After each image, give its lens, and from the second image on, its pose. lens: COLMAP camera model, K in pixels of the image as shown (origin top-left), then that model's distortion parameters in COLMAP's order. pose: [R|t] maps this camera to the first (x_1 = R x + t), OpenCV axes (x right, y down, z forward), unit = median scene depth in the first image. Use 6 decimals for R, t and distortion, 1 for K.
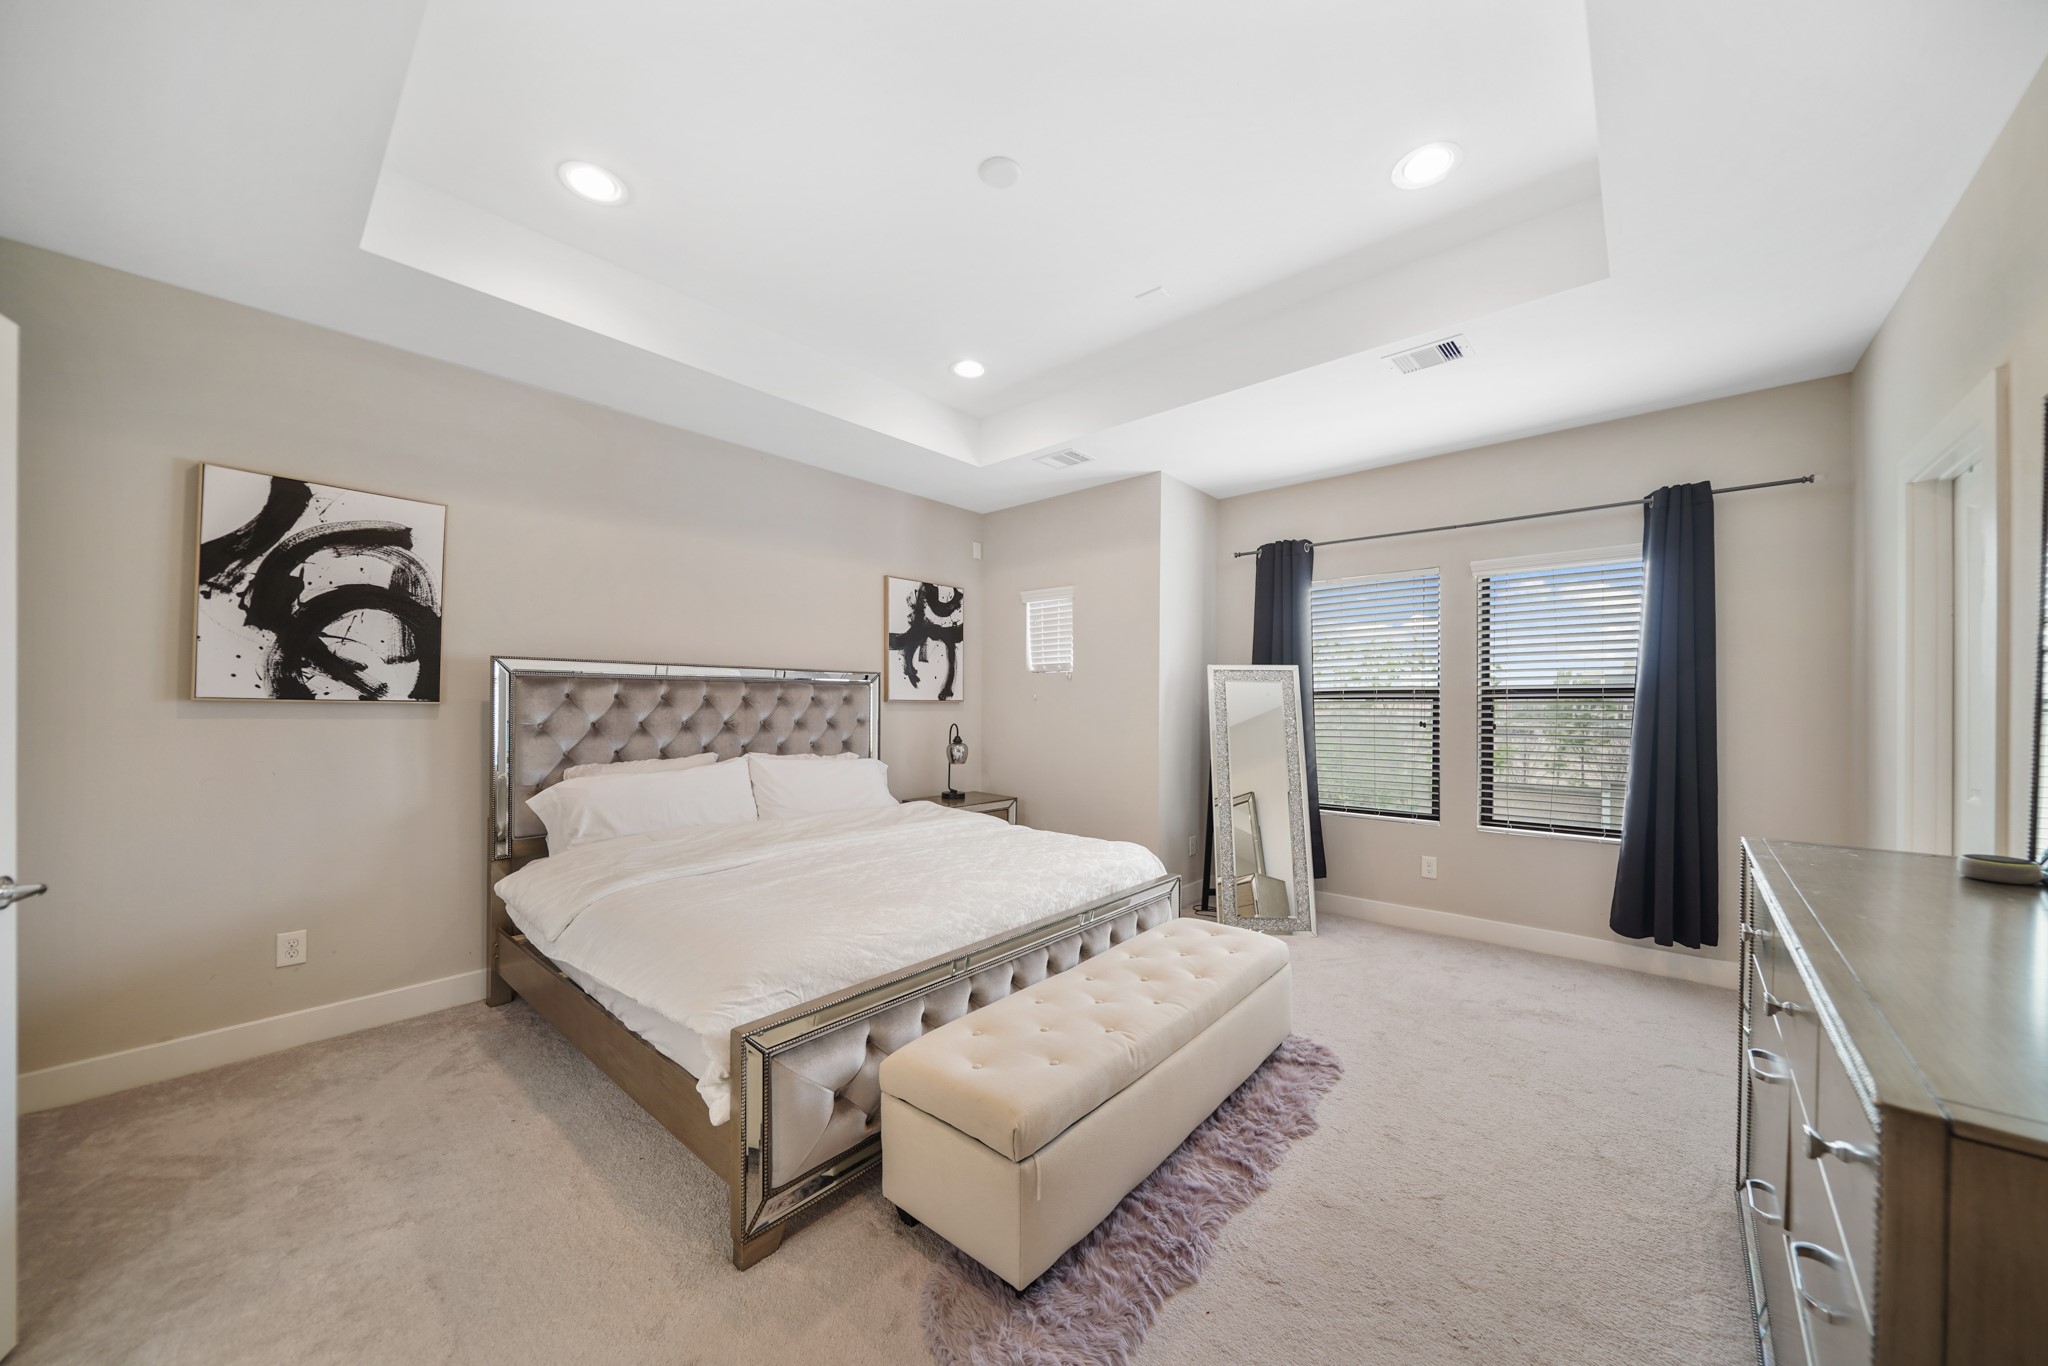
lens RADIAL K [[707.8, 0, 1032.5], [0, 707.8, 708.6], [0, 0, 1]] dist [-0.004497, -0.000194]
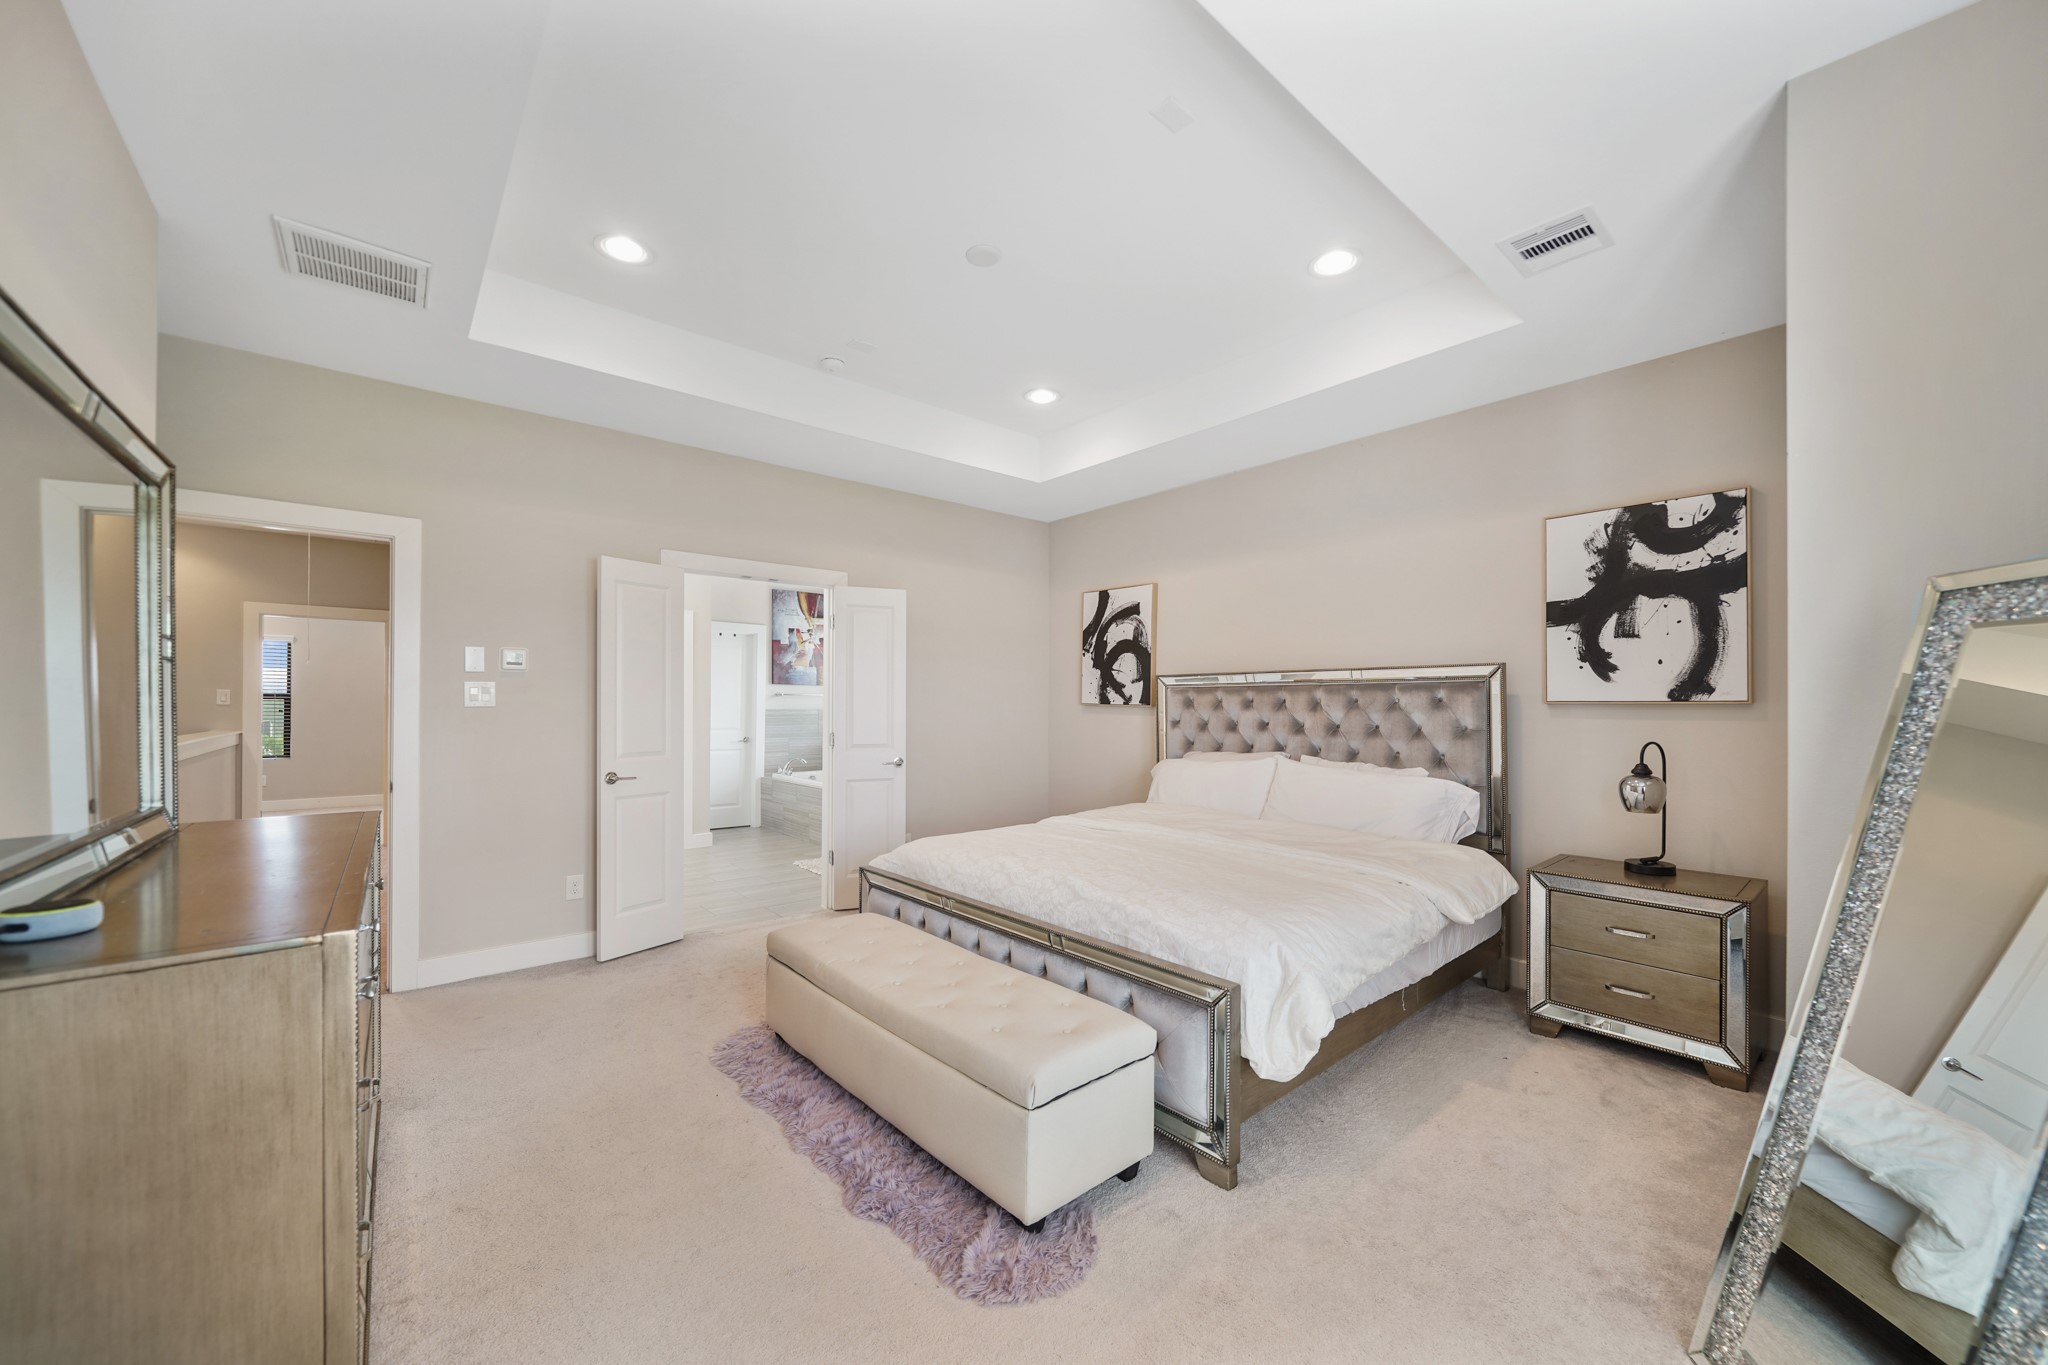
lens RADIAL K [[745.5, 0, 1030.3], [0, 745.5, 701.2], [0, 0, 1]] dist [-0.005955, -0.000155]
pose [[-0.132619, -0.008133, -0.991134, 0.561644], [-0.008926, 0.999936, -0.007011, -0.002889], [0.991127, 0.007917, -0.132683, 0.600386]]
